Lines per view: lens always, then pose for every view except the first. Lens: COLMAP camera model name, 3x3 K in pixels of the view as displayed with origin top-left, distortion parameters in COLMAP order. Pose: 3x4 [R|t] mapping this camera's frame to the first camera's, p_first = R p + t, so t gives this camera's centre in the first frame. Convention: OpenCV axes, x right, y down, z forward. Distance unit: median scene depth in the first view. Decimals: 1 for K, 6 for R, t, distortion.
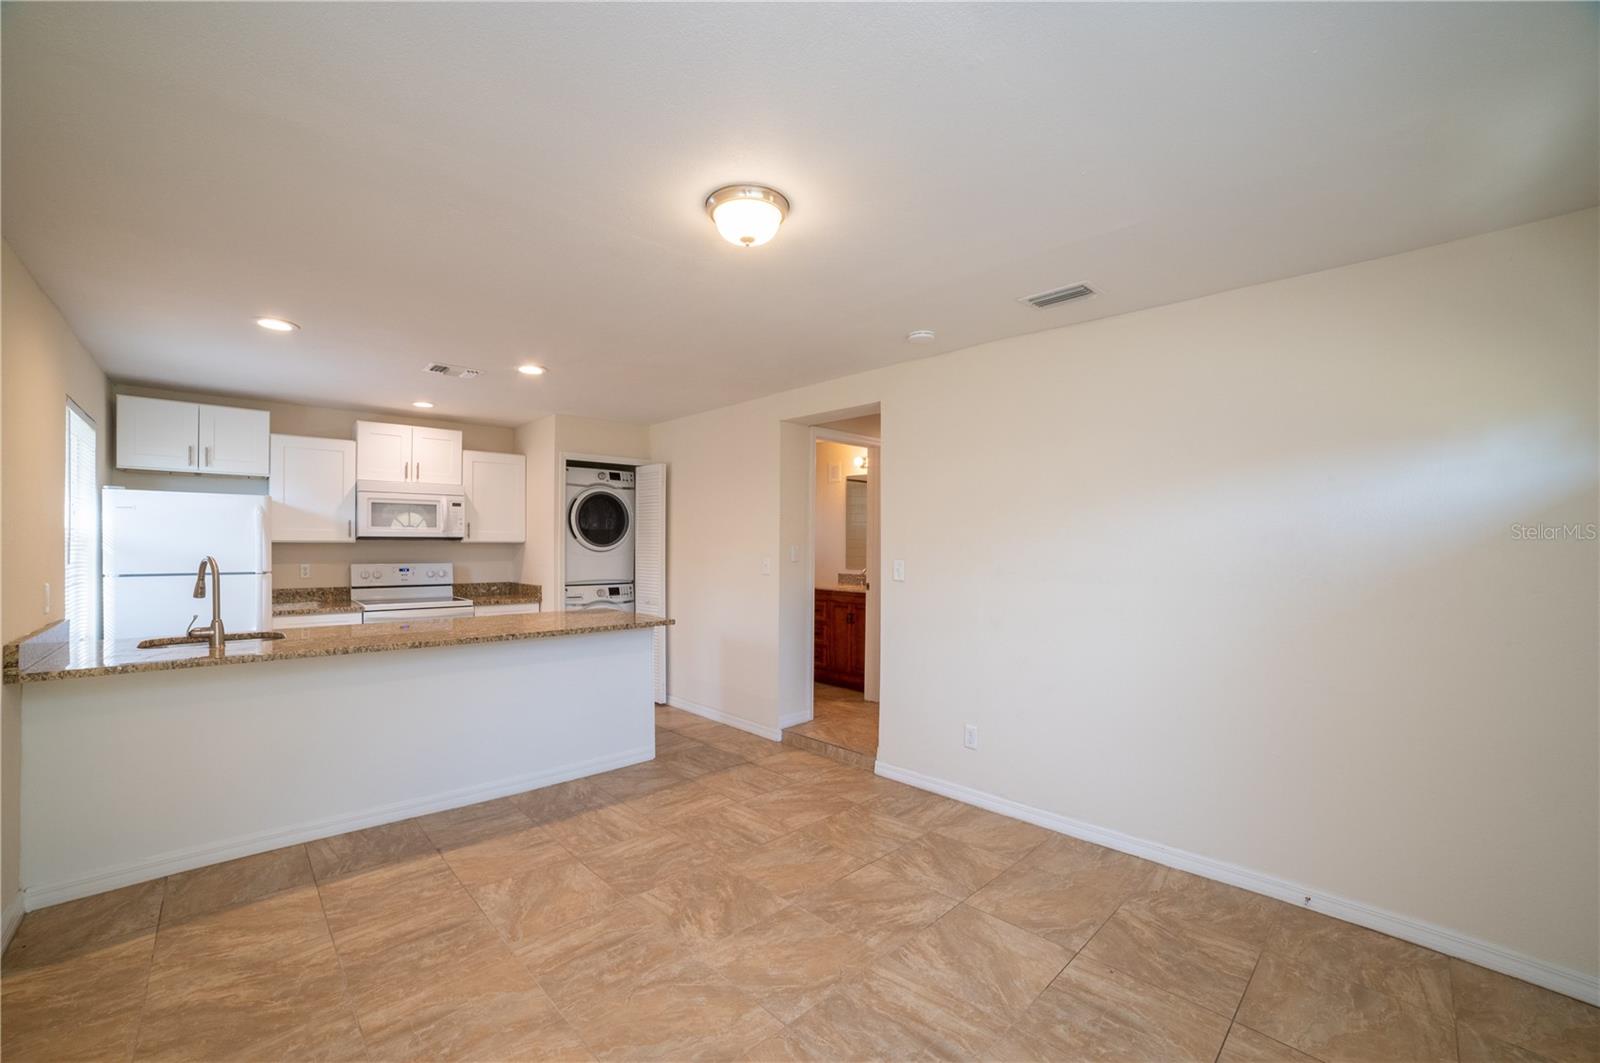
lens RADIAL K [[643.5, 0, 799.4], [0, 643.5, 549.7], [0, 0, 1]] dist [-0.113746, 0.037555]
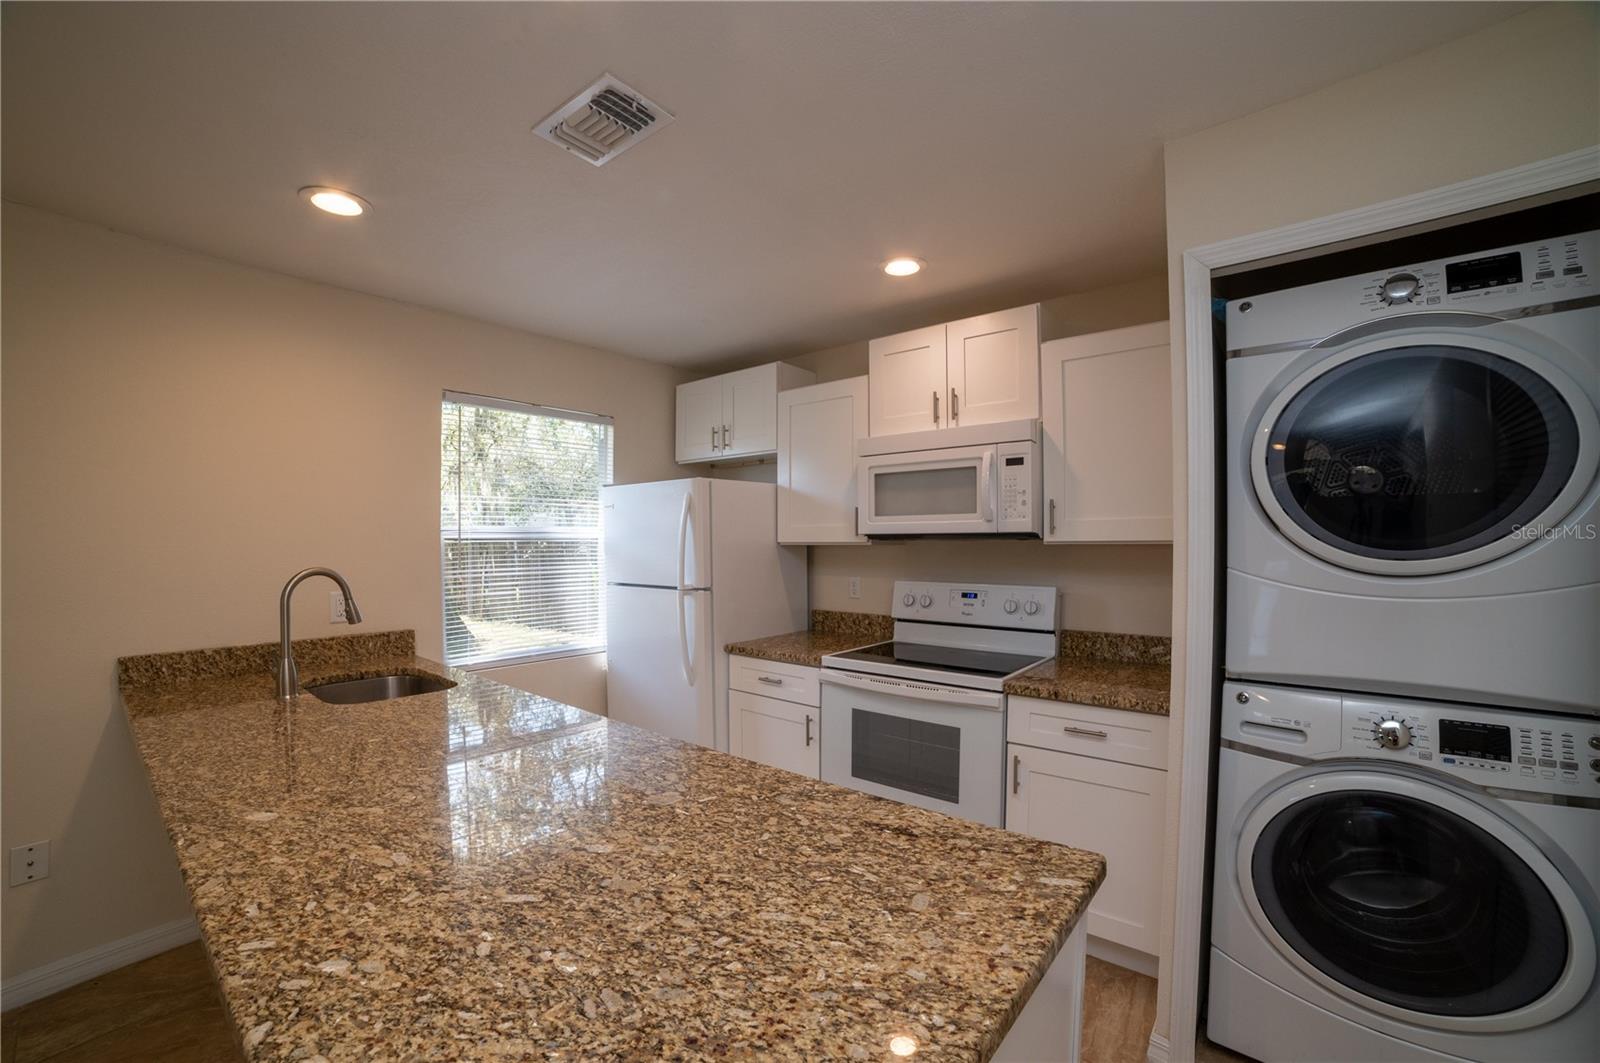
lens RADIAL K [[643.5, 0, 799.4], [0, 643.5, 549.7], [0, 0, 1]] dist [-0.113746, 0.037555]
pose [[0.121230, 0.005778, -0.992608, -0.137707], [-0.004559, 0.999976, 0.005264, -0.012021], [0.992614, 0.003887, 0.121254, 1.021650]]
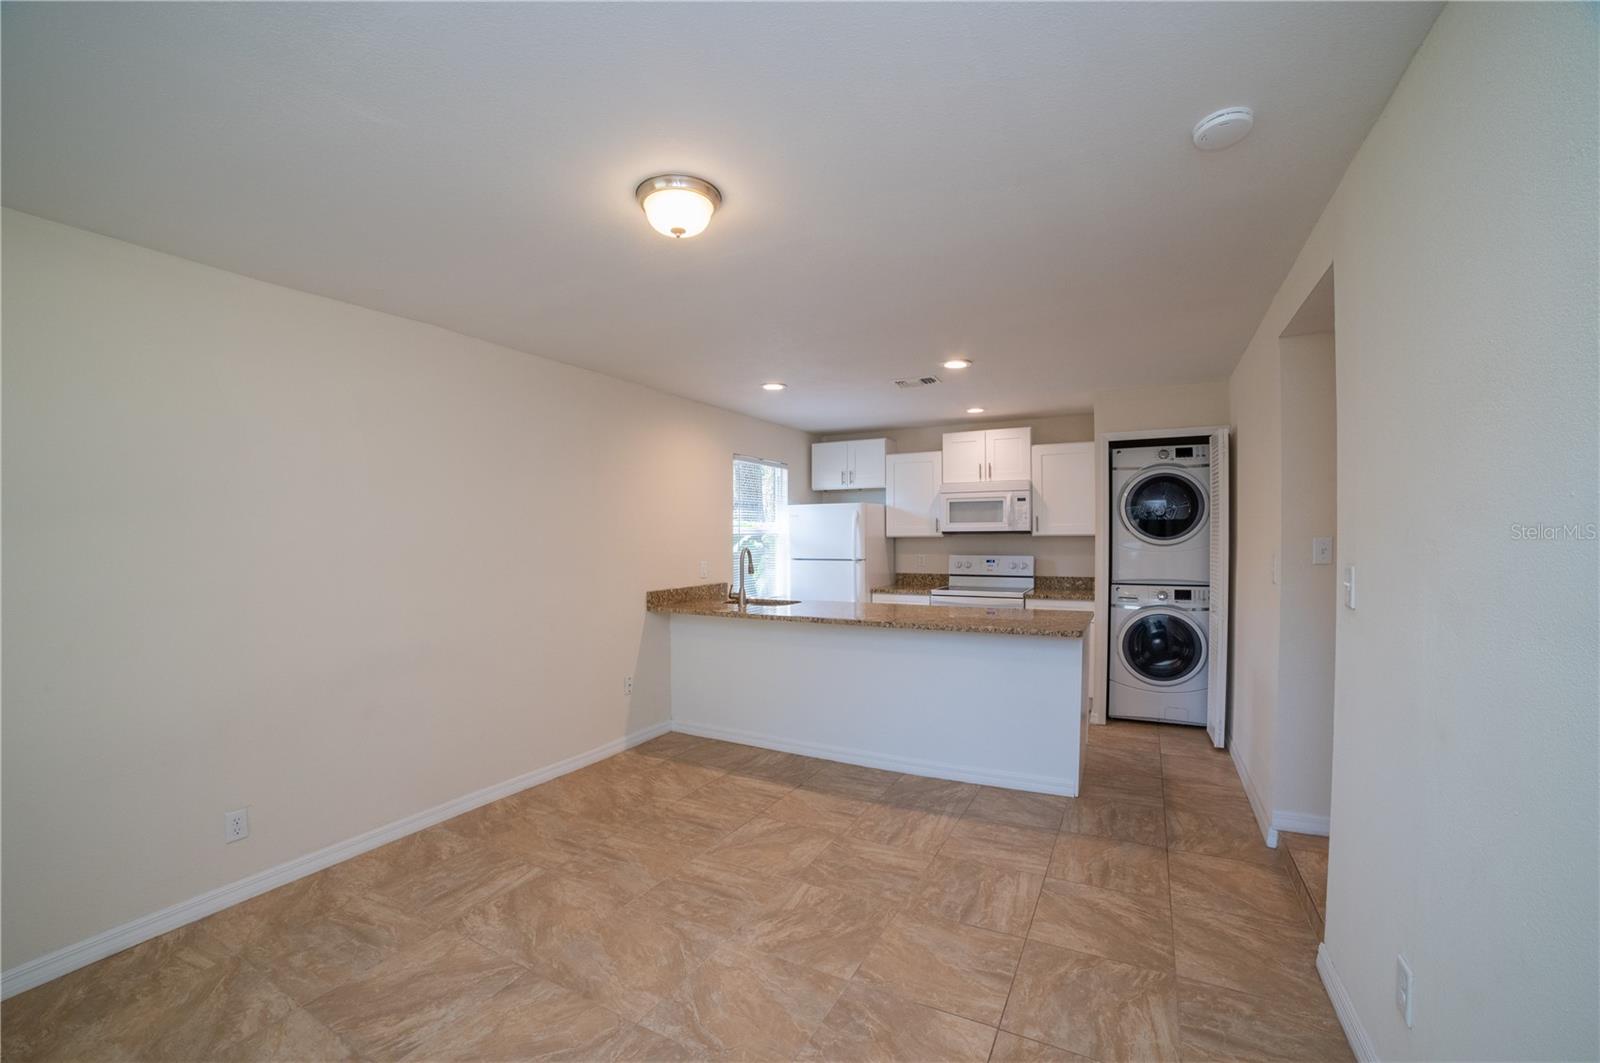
lens RADIAL K [[643.5, 0, 799.4], [0, 643.5, 549.7], [0, 0, 1]] dist [-0.113746, 0.037555]
pose [[0.303867, 0.011891, -0.952640, 0.444801], [0.001060, 0.999917, 0.012819, -0.003648], [0.952714, -0.004905, 0.303830, 0.426143]]
